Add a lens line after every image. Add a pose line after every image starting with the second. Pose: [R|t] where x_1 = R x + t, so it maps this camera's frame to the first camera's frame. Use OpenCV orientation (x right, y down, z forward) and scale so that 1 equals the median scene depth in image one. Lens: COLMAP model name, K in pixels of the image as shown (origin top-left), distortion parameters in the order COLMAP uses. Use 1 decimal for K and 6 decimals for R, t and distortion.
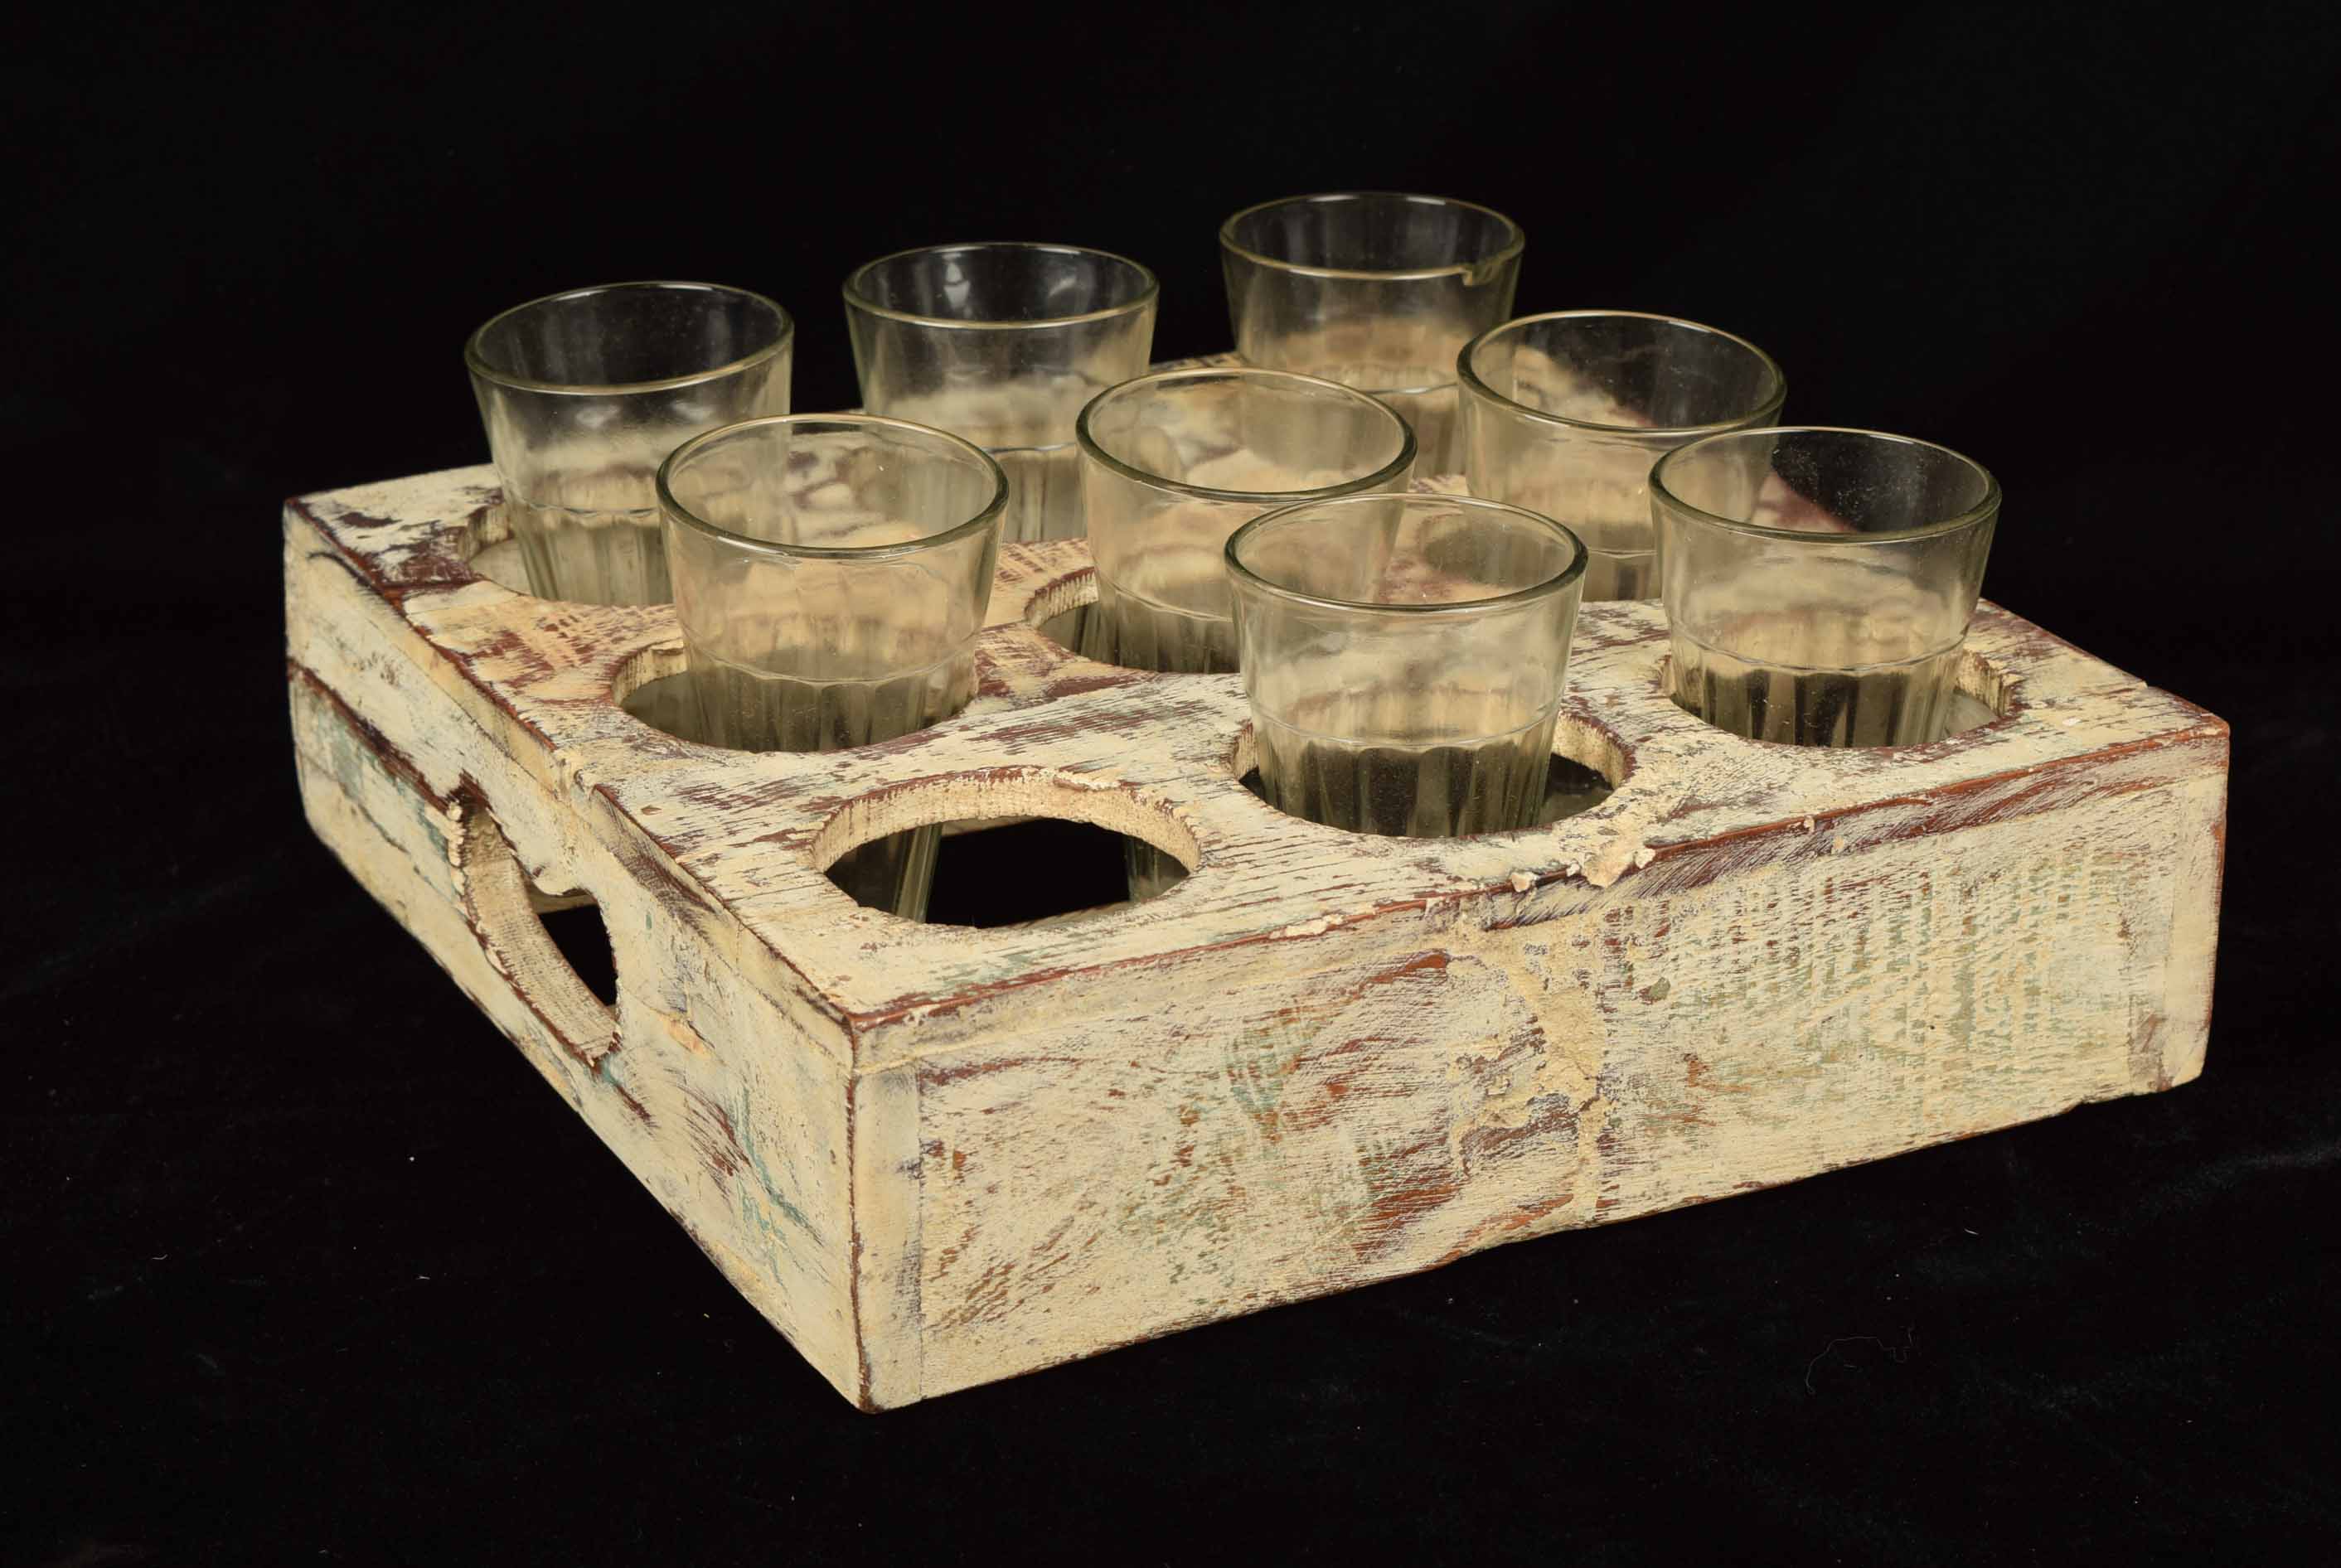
lens RADIAL K [[5201.8, 0, 1170.5], [0, 5201.8, 784.0], [0, 0, 1]] dist [0.021238, 0.079765]
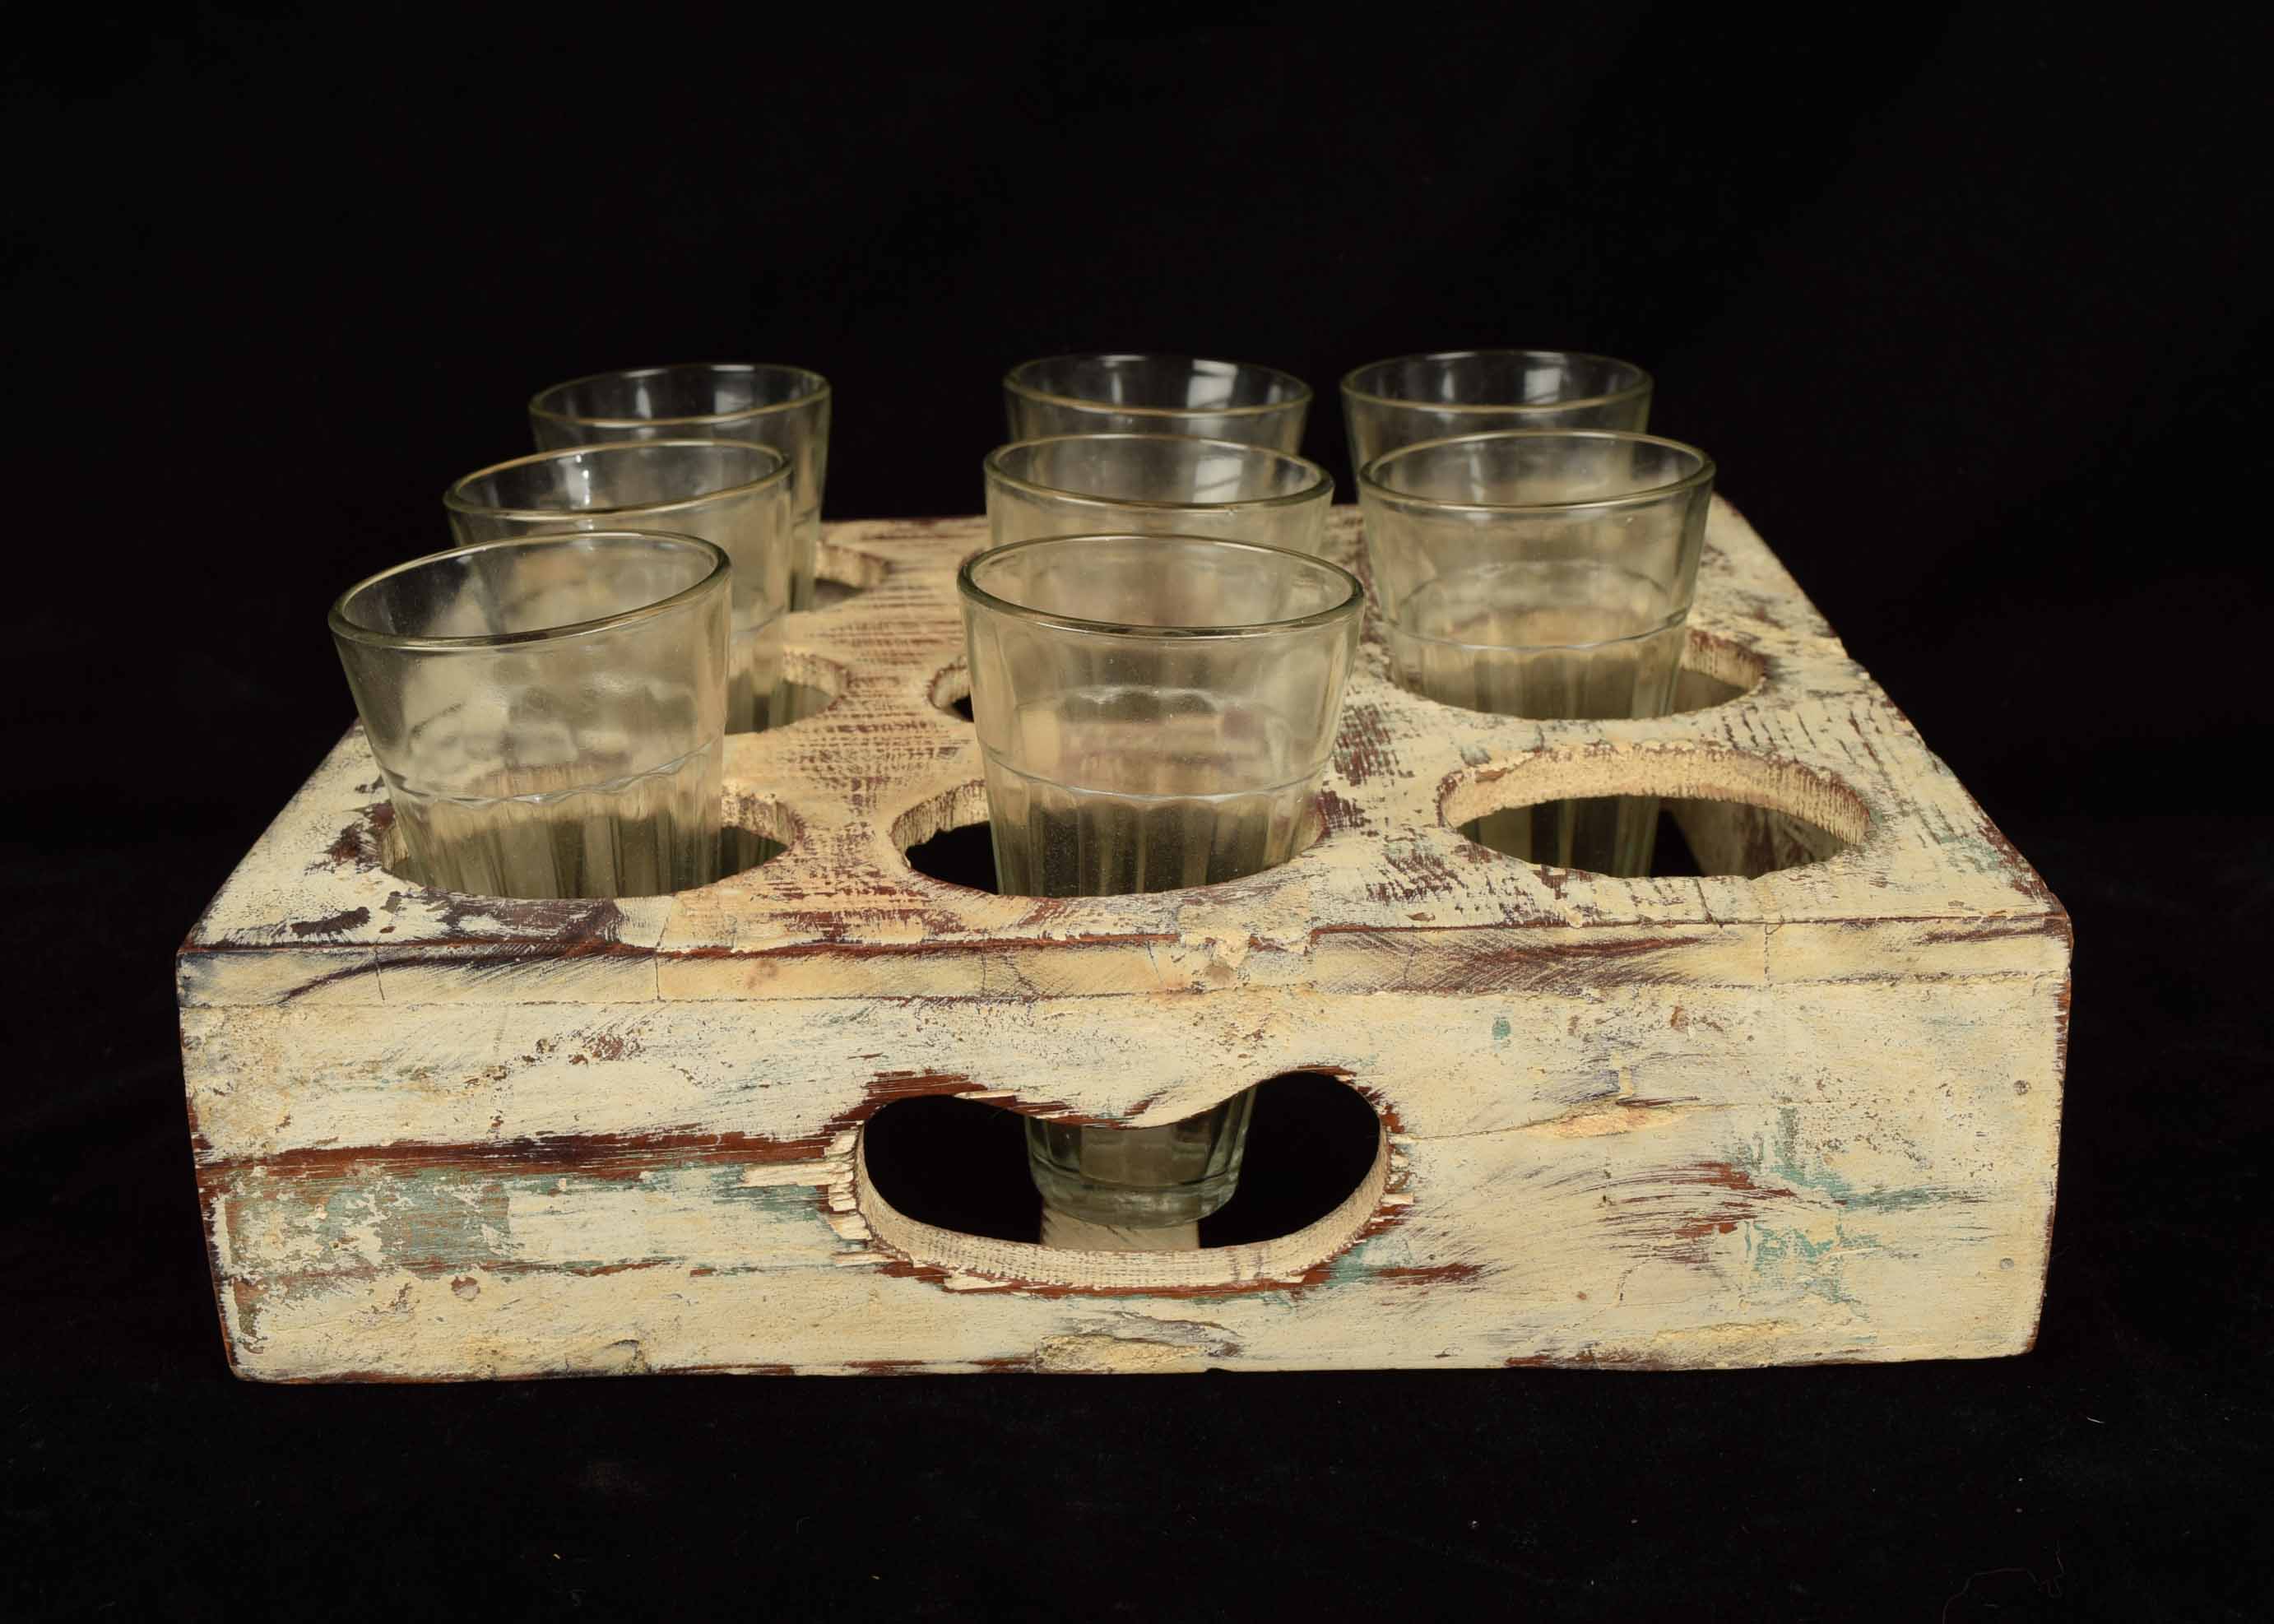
lens RADIAL K [[3030.7, 0, 1061.9], [0, 3030.7, 804.6], [0, 0, 1]] dist [-0.042397, -0.037846]
pose [[0.484249, -0.295137, 0.823649, -0.496304], [0.367982, 0.922780, 0.114310, -0.083996], [-0.793783, 0.247734, 0.555460, 0.727578]]
